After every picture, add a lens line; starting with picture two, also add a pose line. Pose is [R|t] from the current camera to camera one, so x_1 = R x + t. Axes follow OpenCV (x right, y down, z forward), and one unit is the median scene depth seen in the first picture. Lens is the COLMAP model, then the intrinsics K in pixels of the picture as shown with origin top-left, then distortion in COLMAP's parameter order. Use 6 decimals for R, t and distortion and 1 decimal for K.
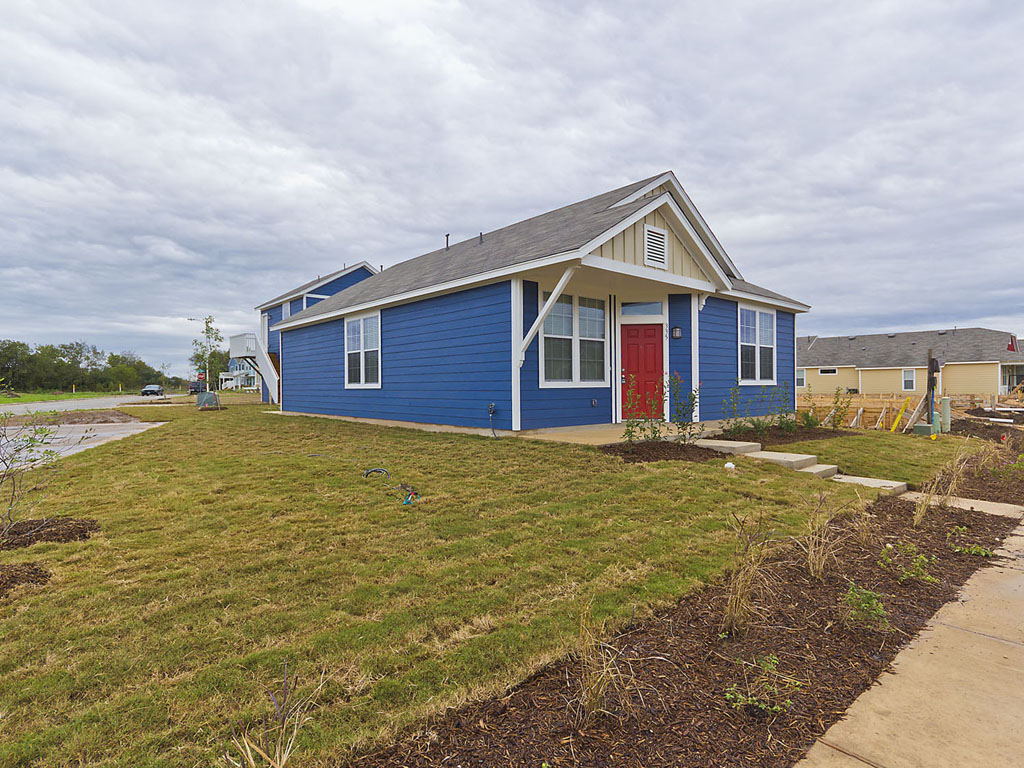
lens RADIAL K [[550.2, 0, 513.1], [0, 550.2, 387.7], [0, 0, 1]] dist [0.001361, 0.000470]
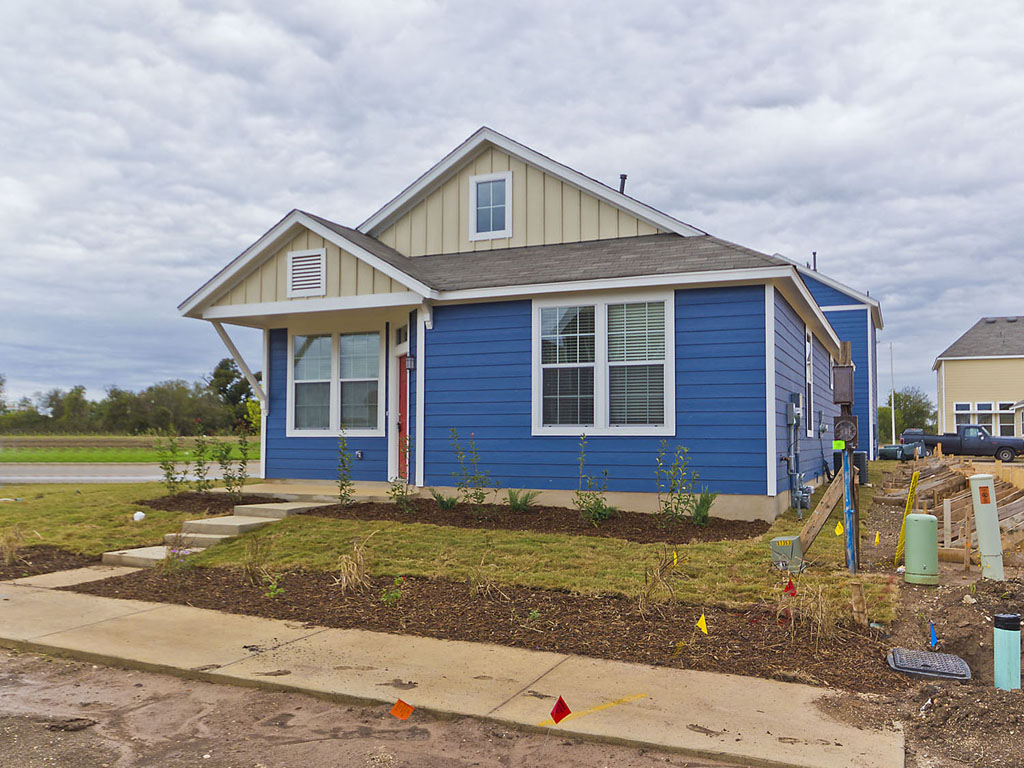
lens RADIAL K [[880.7, 0, 512.0], [0, 880.7, 384.0], [0, 0, 1]] dist [0.001609, 0.001121]
pose [[0.412401, -0.048369, -0.909717, 1.810393], [-0.007181, 0.998386, -0.056338, -0.008343], [0.910974, 0.029767, 0.411388, 0.809486]]
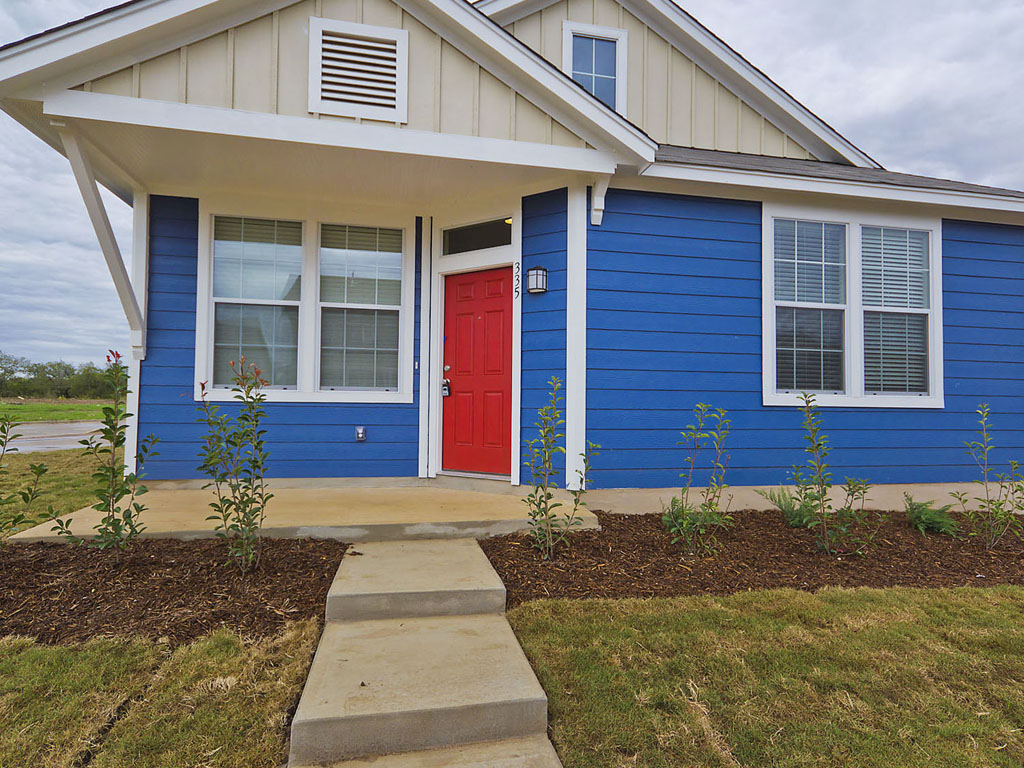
lens RADIAL K [[585.1, 0, 512.0], [0, 585.1, 381.2], [0, 0, 1]] dist [0.014933, 0.000050]
pose [[0.871800, -0.002915, -0.489854, 0.645880], [-0.019671, 0.998967, -0.040953, -0.000651], [0.489467, 0.045339, 0.870842, 0.745878]]
